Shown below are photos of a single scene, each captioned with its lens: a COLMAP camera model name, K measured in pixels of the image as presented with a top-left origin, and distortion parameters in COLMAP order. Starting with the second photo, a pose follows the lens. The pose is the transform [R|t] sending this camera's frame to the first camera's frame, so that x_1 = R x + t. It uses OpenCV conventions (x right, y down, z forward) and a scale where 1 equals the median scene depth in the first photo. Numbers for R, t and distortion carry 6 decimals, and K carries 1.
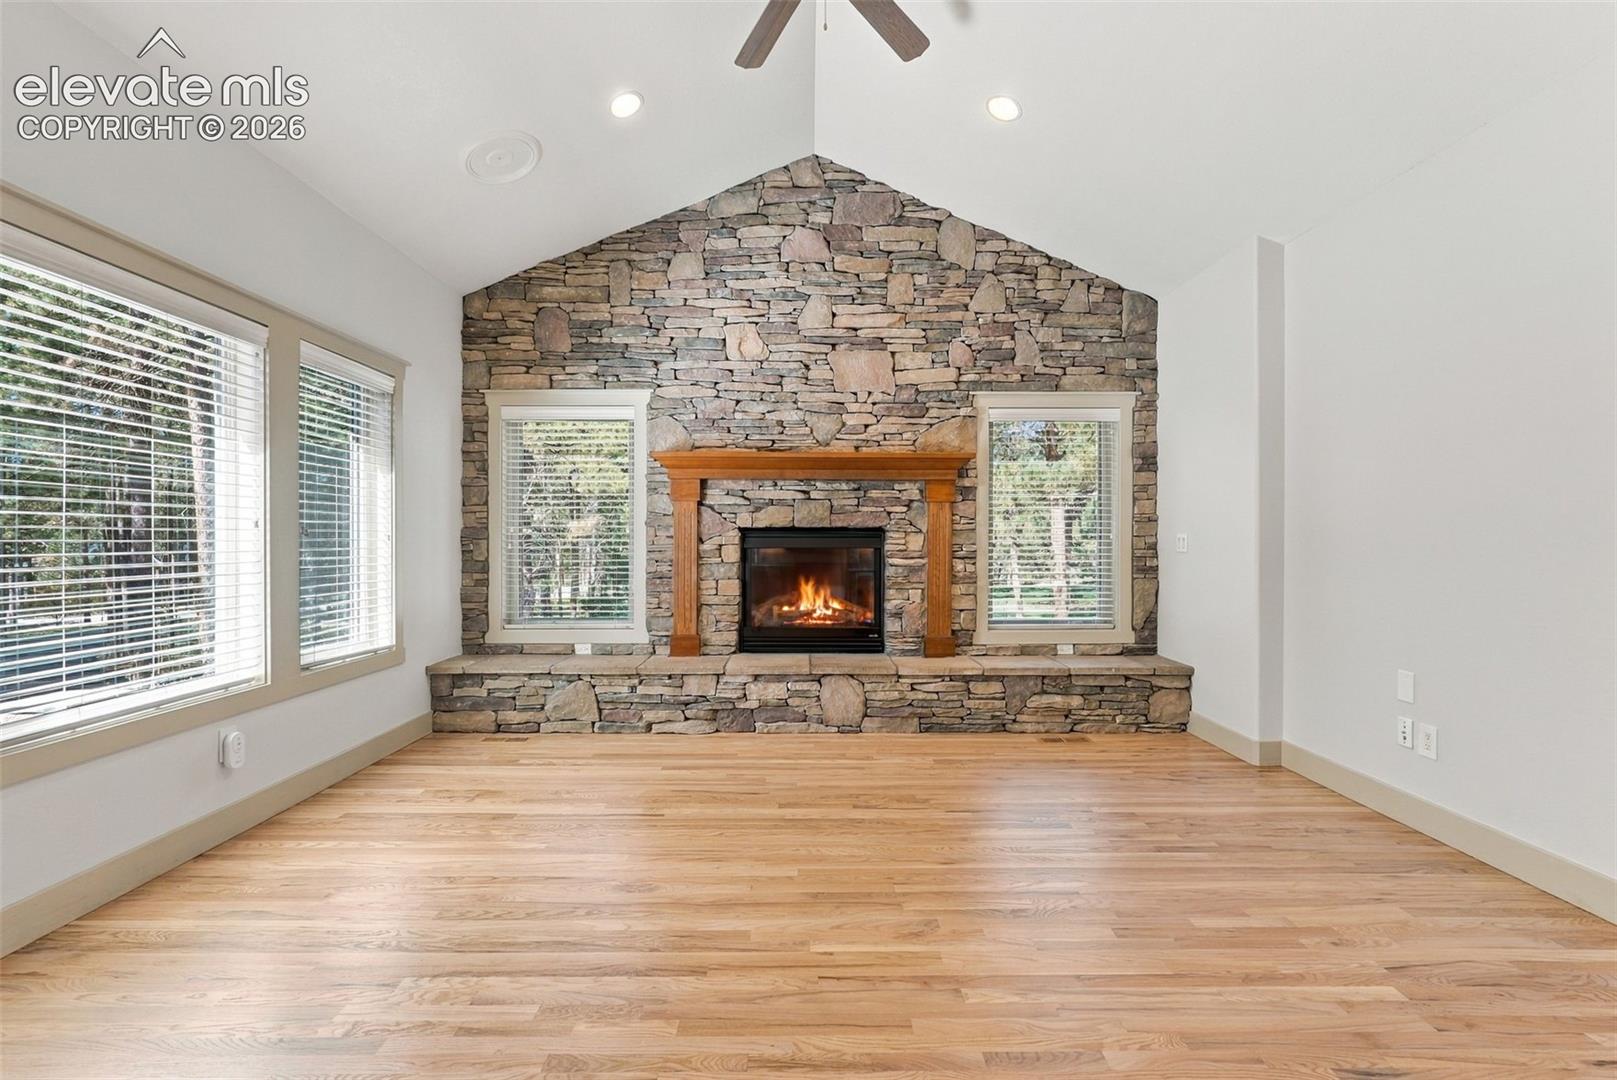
lens RADIAL K [[715.4, 0, 807.5], [0, 715.4, 541.7], [0, 0, 1]] dist [-0.008839, 0.002446]
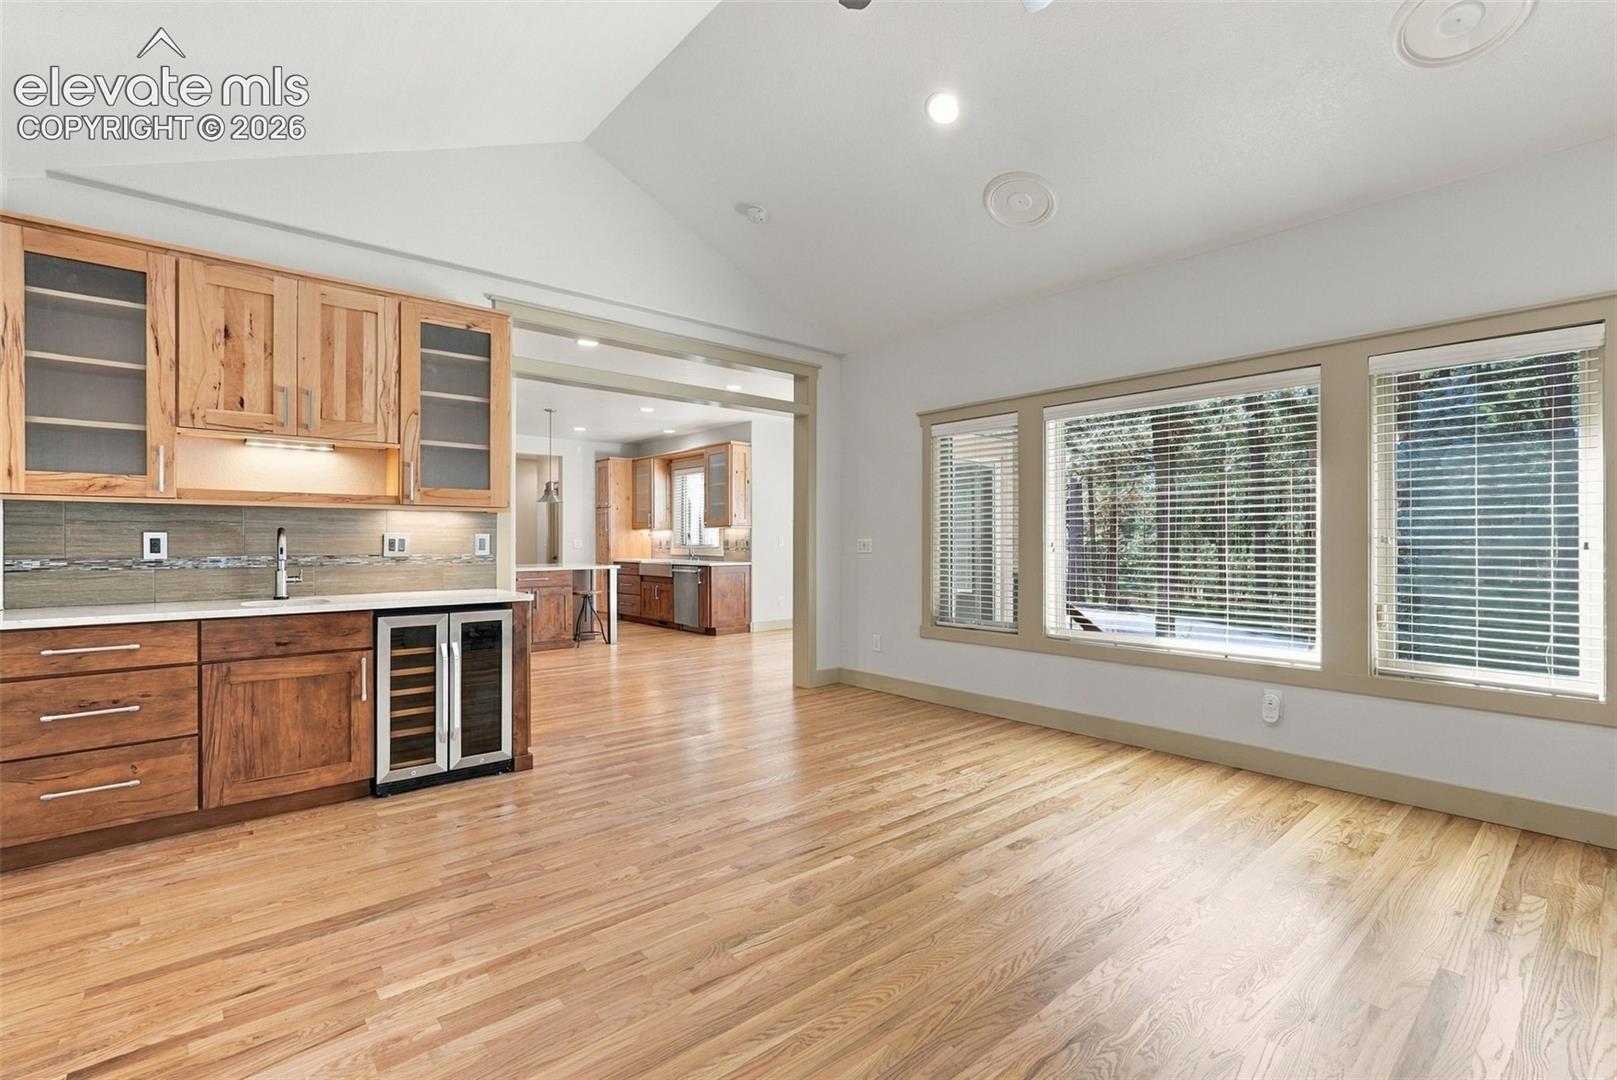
lens RADIAL K [[715.4, 0, 809.2], [0, 715.4, 538.7], [0, 0, 1]] dist [-0.008839, 0.002446]
pose [[-0.759529, -0.004816, -0.650456, 0.923894], [-0.004976, 0.999986, -0.001594, -0.014026], [0.650455, 0.002026, -0.759542, 1.946414]]
